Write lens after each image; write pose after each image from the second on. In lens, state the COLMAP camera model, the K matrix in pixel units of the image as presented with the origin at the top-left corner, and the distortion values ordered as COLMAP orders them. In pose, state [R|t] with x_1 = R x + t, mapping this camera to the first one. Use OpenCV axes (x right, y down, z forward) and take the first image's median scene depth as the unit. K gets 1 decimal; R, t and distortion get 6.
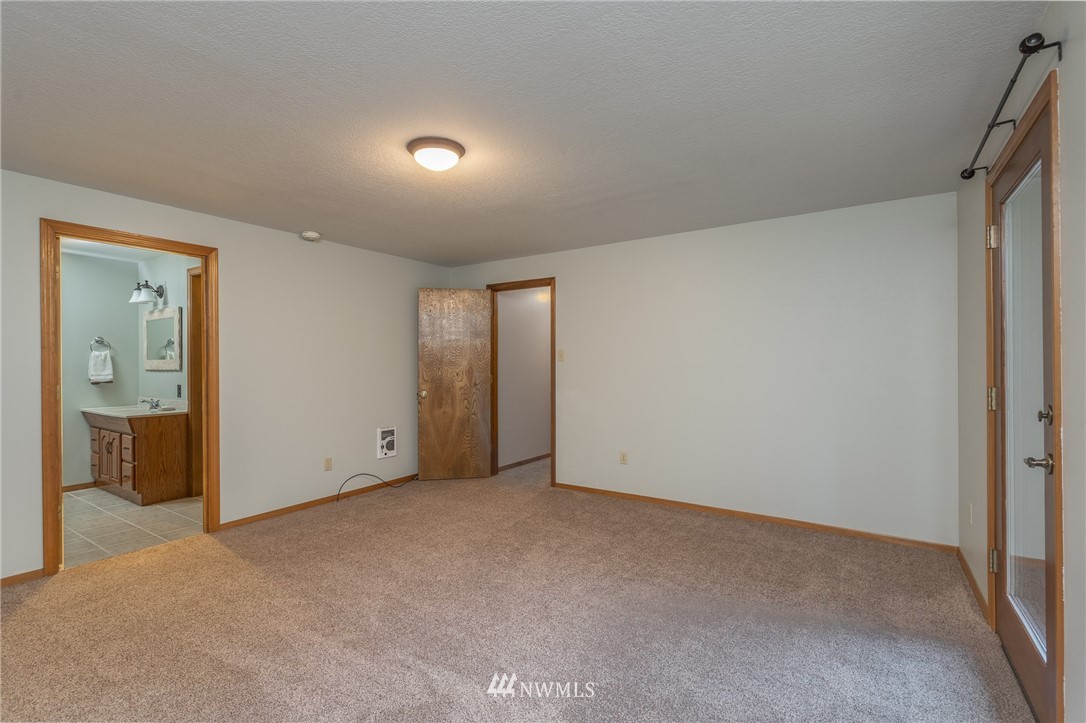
lens RADIAL K [[506.2, 0, 540.1], [0, 506.2, 362.9], [0, 0, 1]] dist [0.007839, -0.002107]
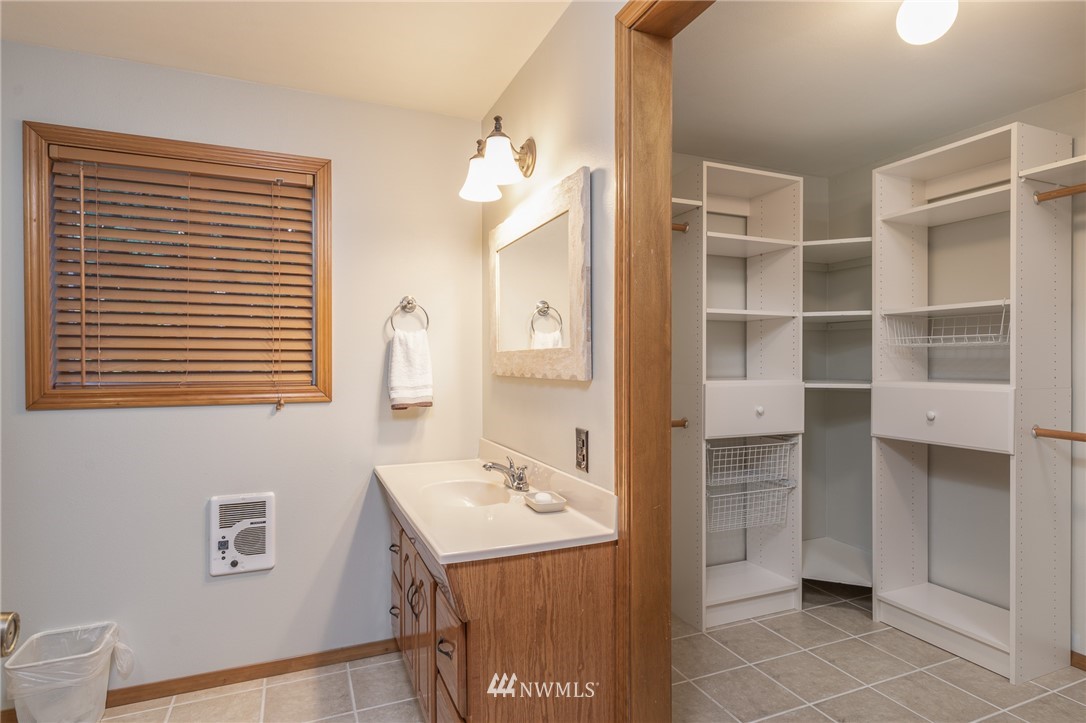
lens RADIAL K [[558.0, 0, 540.5], [0, 558.0, 363.4], [0, 0, 1]] dist [0.002289, -0.000283]
pose [[0.836747, 0.000900, -0.547589, -0.548316], [0.001409, 0.999992, 0.003797, 0.001275], [0.547588, -0.003948, 0.836739, 0.705103]]
